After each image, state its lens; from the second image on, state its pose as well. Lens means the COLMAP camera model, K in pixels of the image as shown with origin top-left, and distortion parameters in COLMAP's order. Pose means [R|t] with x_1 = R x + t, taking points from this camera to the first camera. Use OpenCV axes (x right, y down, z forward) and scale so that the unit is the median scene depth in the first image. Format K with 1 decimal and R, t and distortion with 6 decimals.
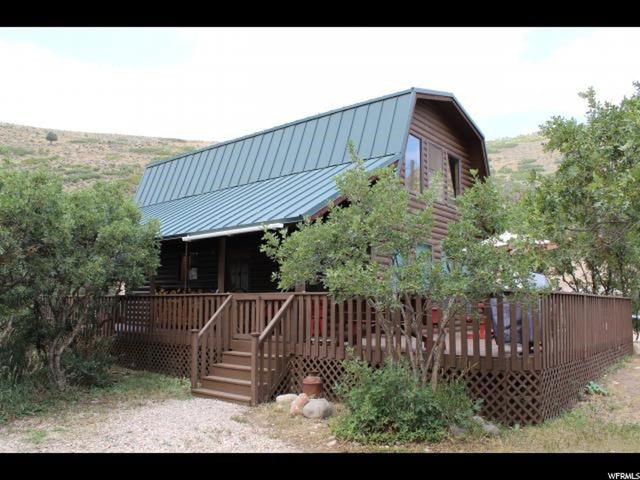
lens RADIAL K [[528.6, 0, 320.0], [0, 528.6, 244.8], [0, 0, 1]] dist [-0.156301, 0.127440]
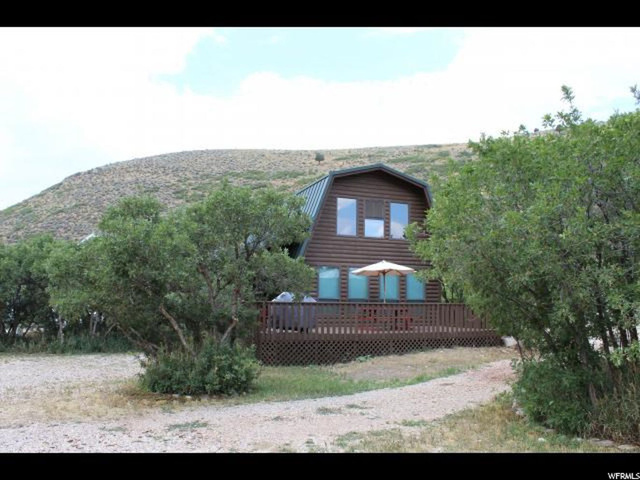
lens RADIAL K [[528.6, 0, 322.9], [0, 528.6, 244.3], [0, 0, 1]] dist [-0.156301, 0.127440]
pose [[0.870575, -0.049039, -0.489586, 1.133827], [0.048851, 0.998719, -0.013171, -0.079794], [0.489604, -0.012450, 0.871856, -0.539582]]
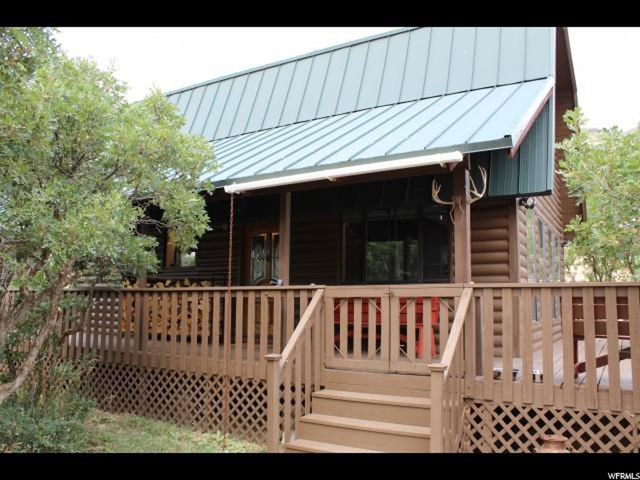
lens RADIAL K [[528.6, 0, 321.2], [0, 528.6, 238.6], [0, 0, 1]] dist [-0.156301, 0.127440]
pose [[0.988652, 0.023166, 0.148430, -0.256152], [-0.022080, 0.999716, -0.008963, 0.047765], [-0.148595, 0.005584, 0.988882, 0.448838]]
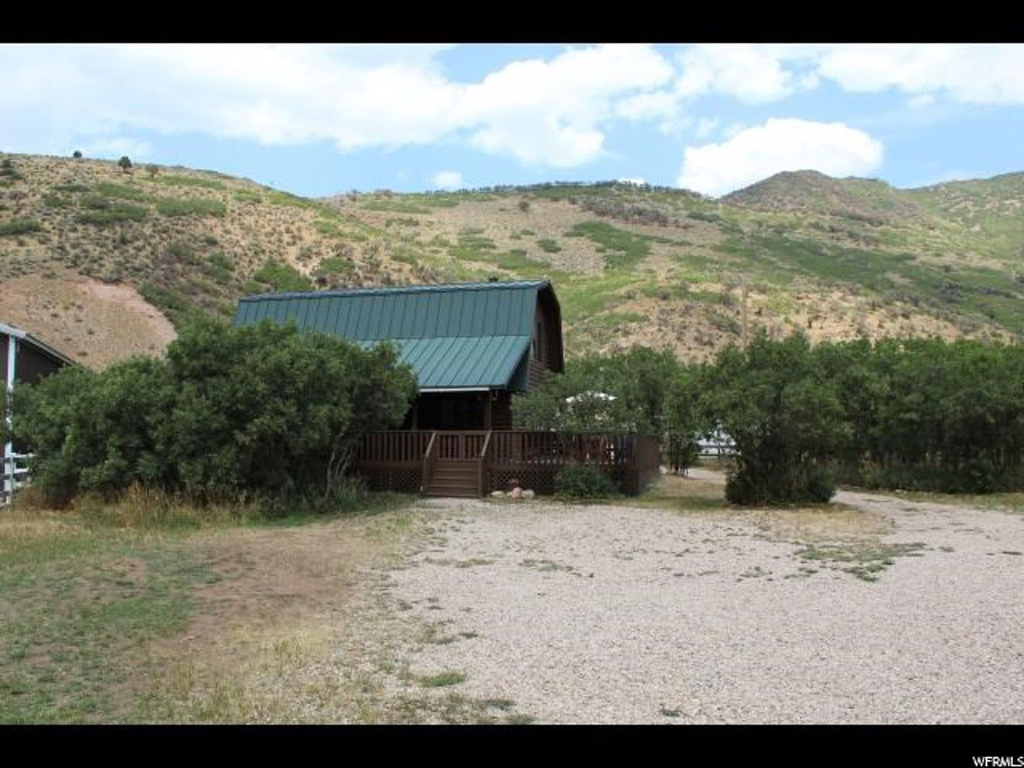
lens RADIAL K [[845.7, 0, 509.1], [0, 845.7, 385.3], [0, 0, 1]] dist [-0.156301, 0.127440]
pose [[0.902517, 0.026805, 0.429820, -1.005124], [-0.046956, 0.998236, 0.036341, -0.130347], [-0.428087, -0.052981, 0.902183, -1.210729]]
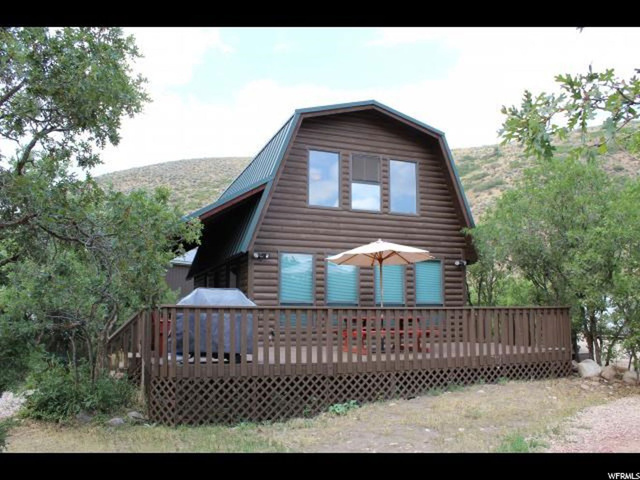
lens RADIAL K [[528.6, 0, 319.1], [0, 528.6, 239.0], [0, 0, 1]] dist [-0.156301, 0.127440]
pose [[0.863608, -0.073419, -0.498789, 0.874424], [0.060188, 0.997278, -0.042585, 0.002057], [0.500558, 0.006756, 0.865677, 0.107127]]
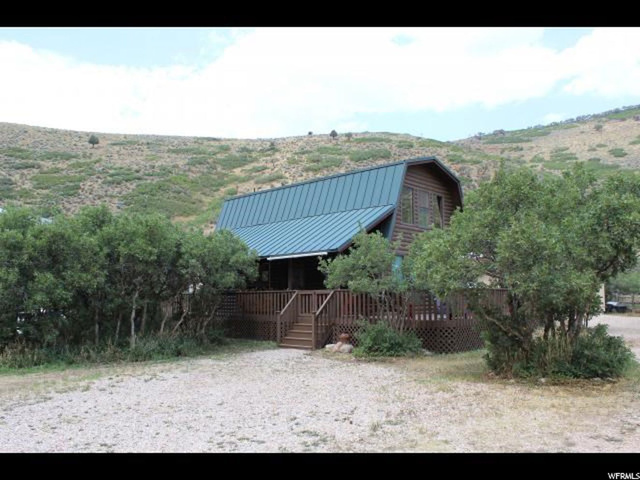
lens RADIAL K [[528.6, 0, 321.4], [0, 528.6, 245.2], [0, 0, 1]] dist [-0.156301, 0.127440]
pose [[0.997962, -0.018460, -0.061080, 0.019709], [0.019428, 0.999694, 0.015290, -0.082978], [0.060779, -0.016445, 0.998016, -0.738432]]
